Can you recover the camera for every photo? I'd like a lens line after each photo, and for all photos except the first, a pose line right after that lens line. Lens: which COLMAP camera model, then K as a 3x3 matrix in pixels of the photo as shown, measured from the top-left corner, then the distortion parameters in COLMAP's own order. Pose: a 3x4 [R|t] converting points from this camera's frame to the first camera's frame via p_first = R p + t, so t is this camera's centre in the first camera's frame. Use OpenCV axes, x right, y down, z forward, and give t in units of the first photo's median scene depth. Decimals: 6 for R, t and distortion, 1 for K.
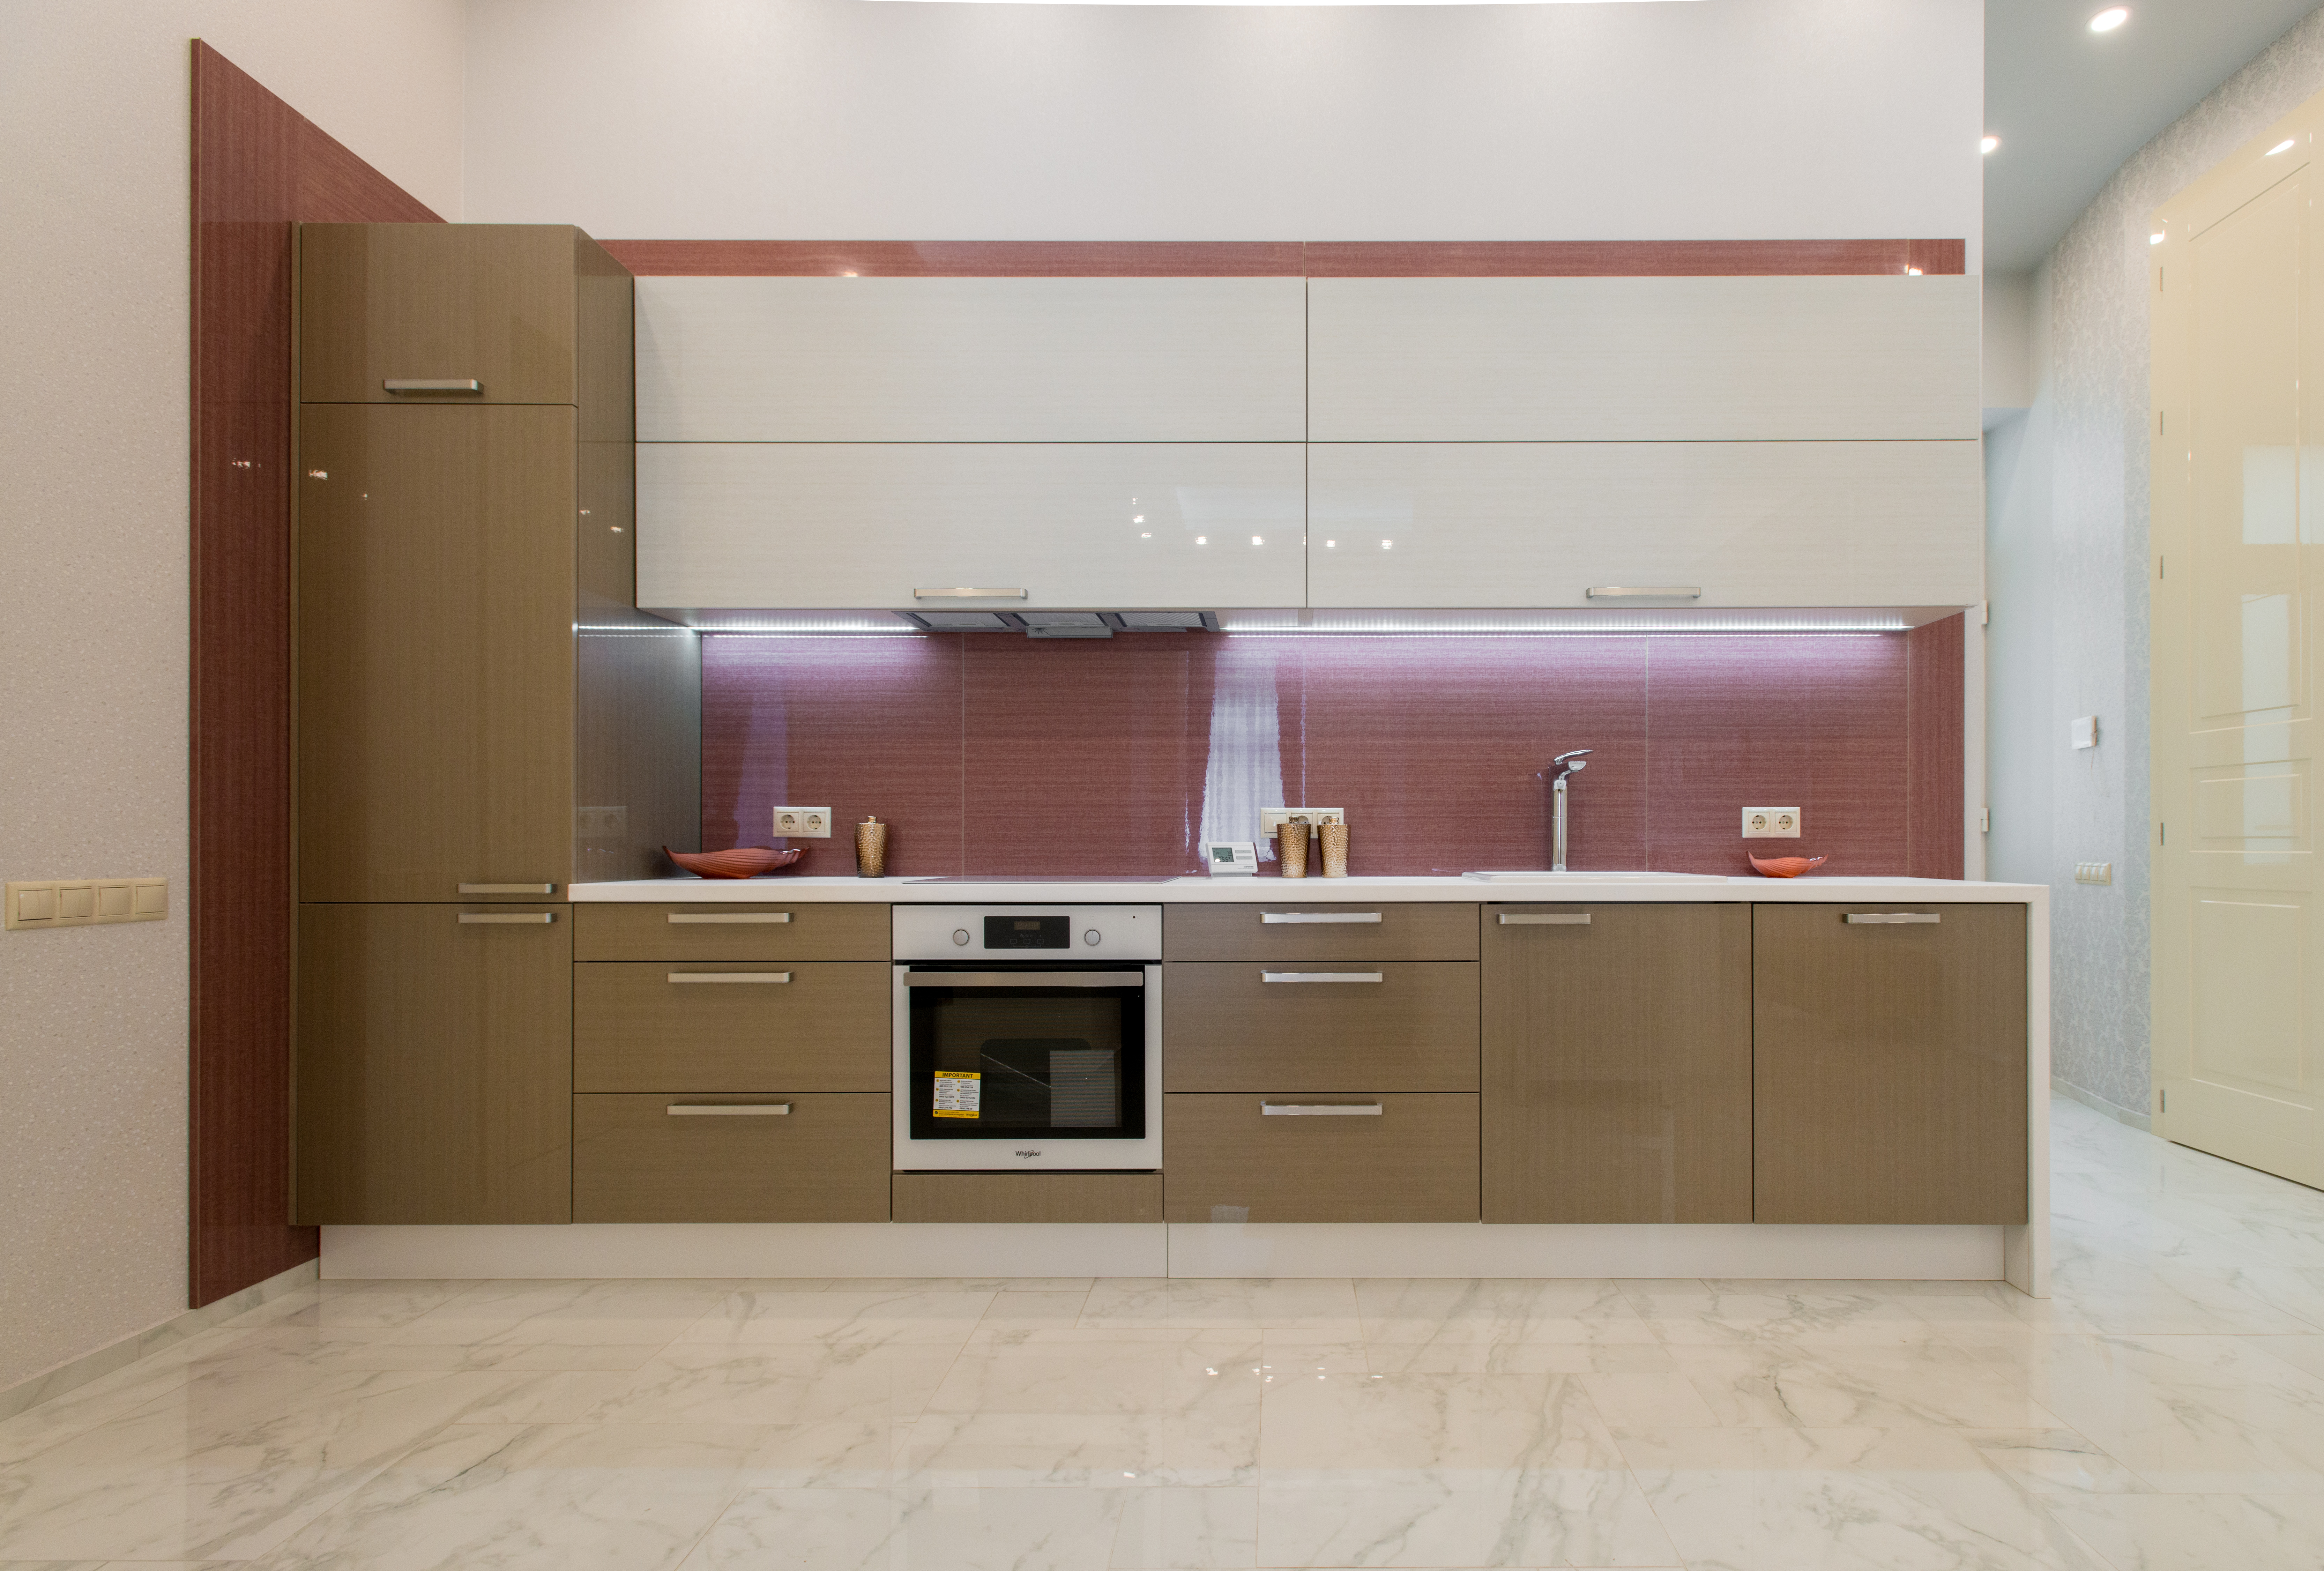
lens RADIAL K [[1181.9, 0, 1276.5], [0, 1181.9, 853.6], [0, 0, 1]] dist [0.016141, -0.008735]
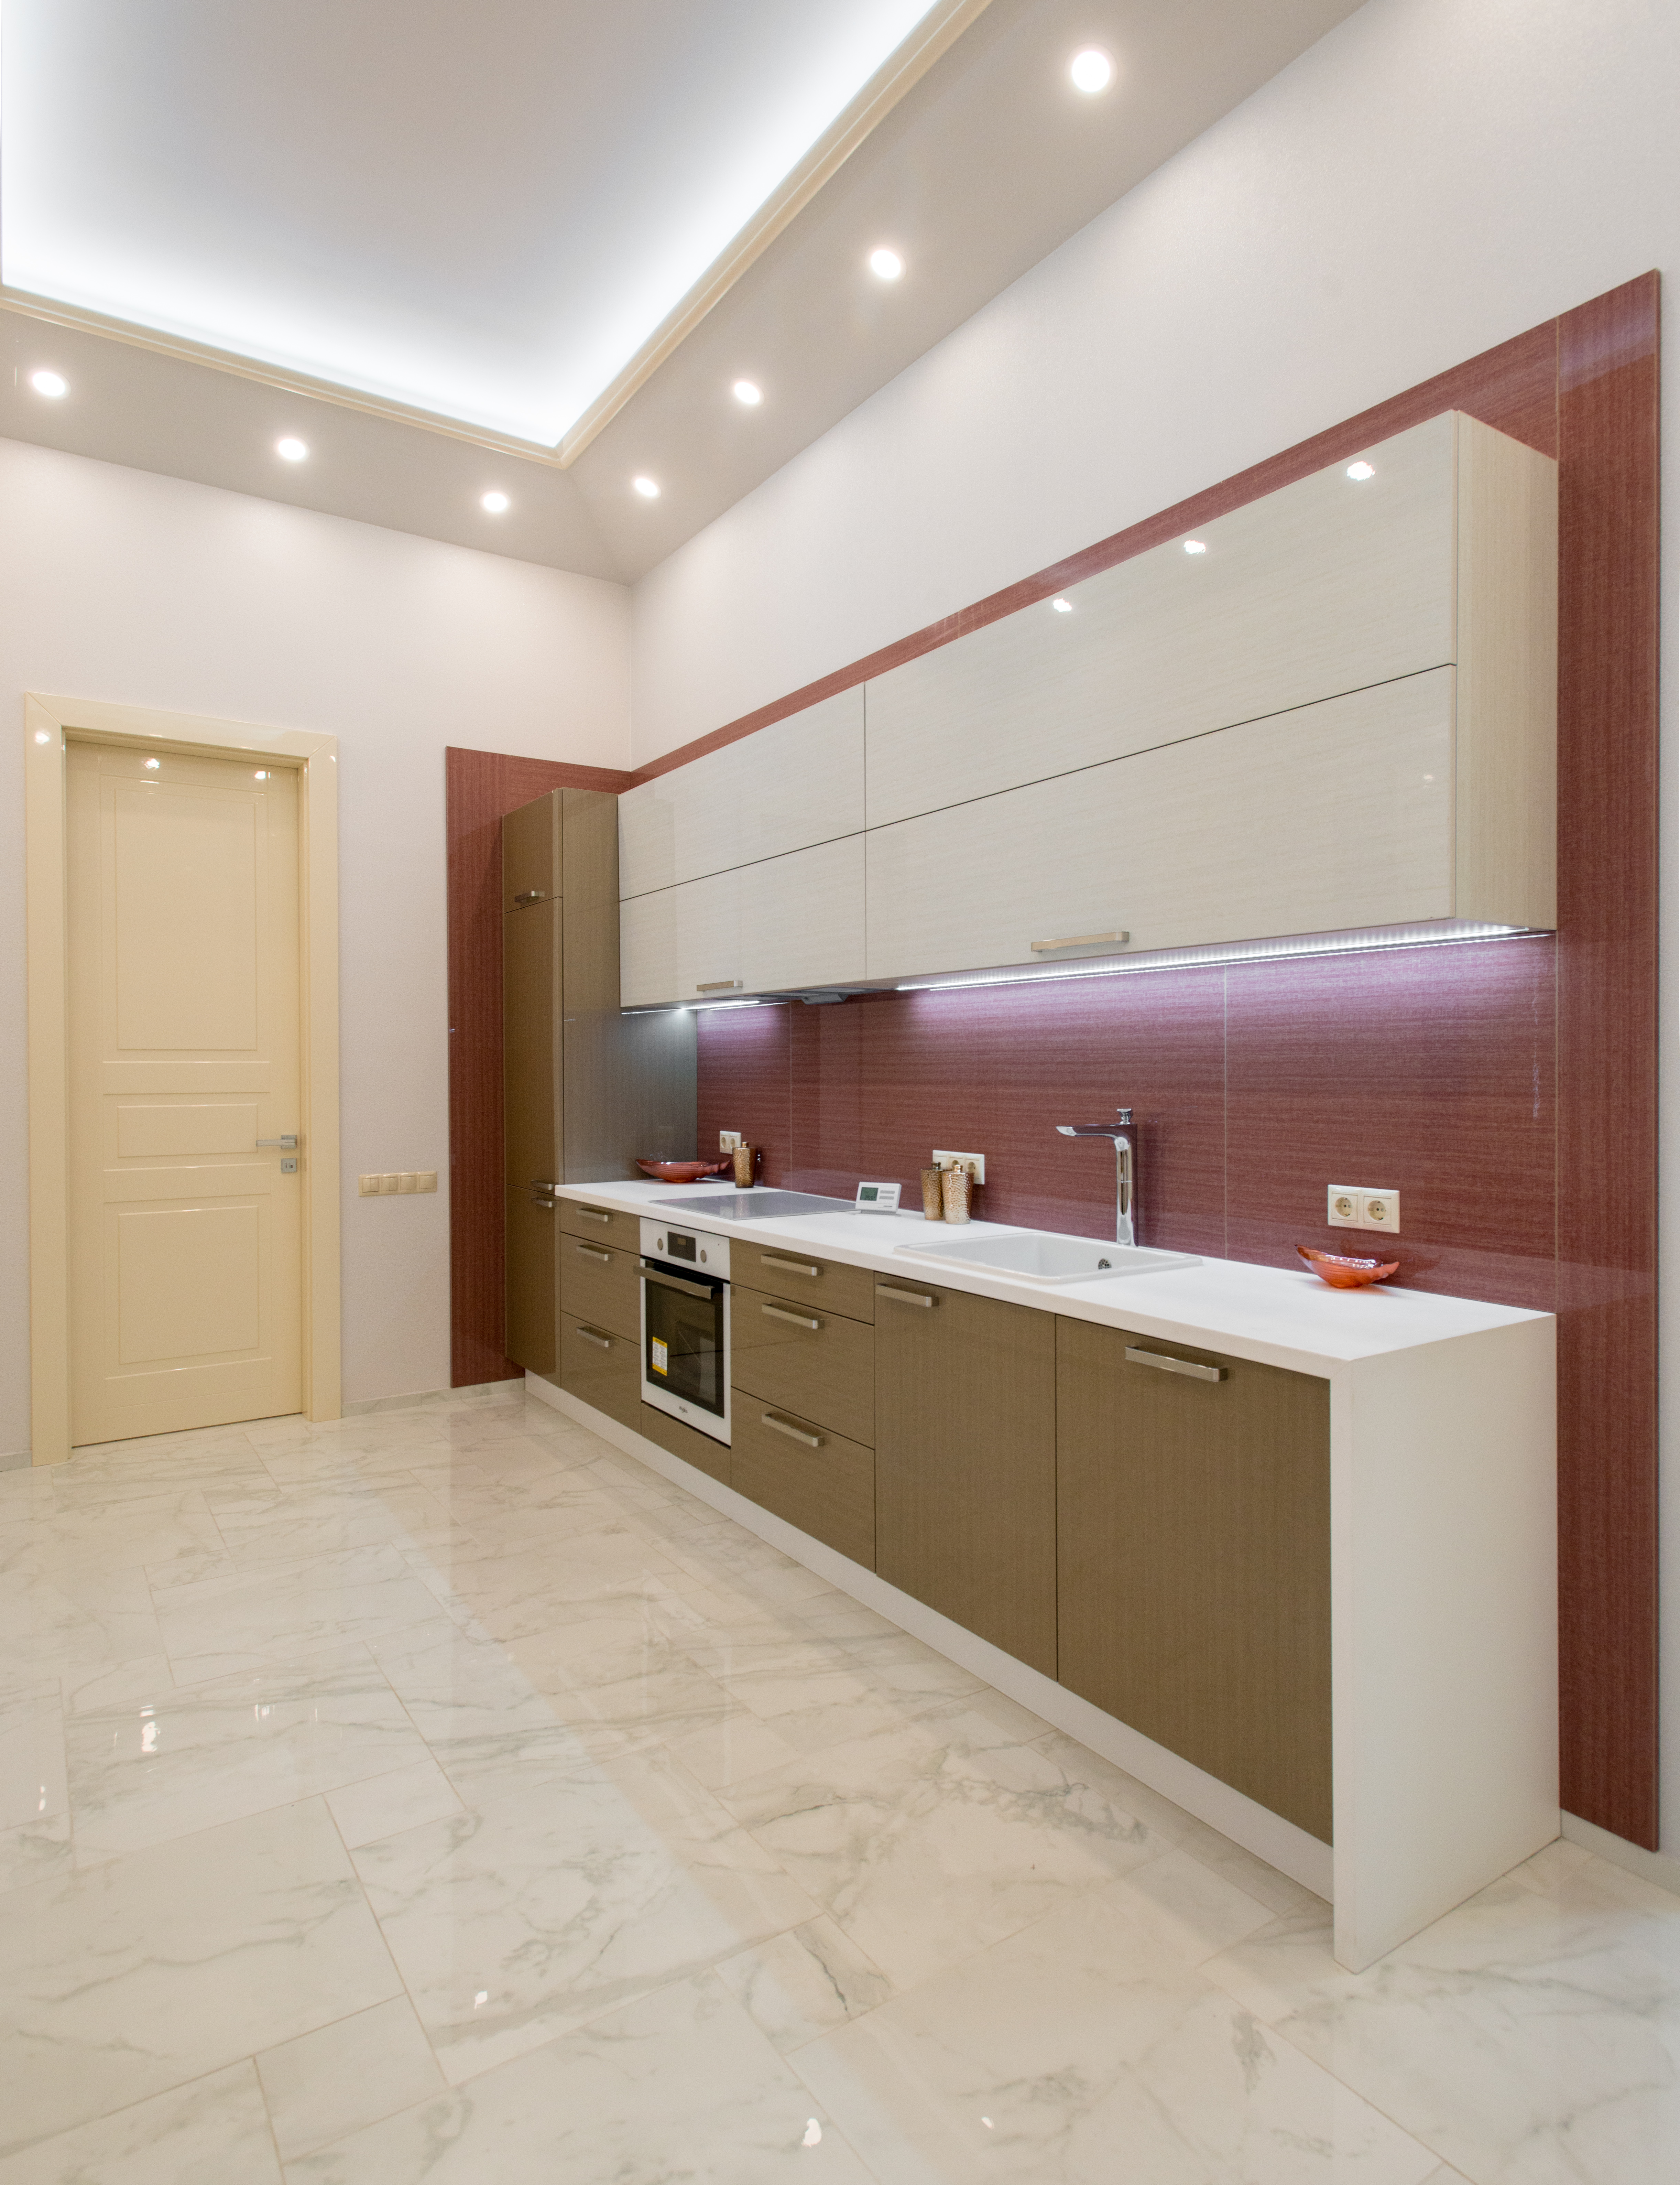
lens RADIAL K [[1234.5, 0, 840.0], [0, 1234.5, 1092.5], [0, 0, 1]] dist [0.025469, -0.017498]
pose [[0.549975, 0.015872, -0.835030, 0.880163], [-0.001671, 0.999838, 0.017905, -0.111288], [0.835179, -0.008452, 0.549913, 0.308332]]
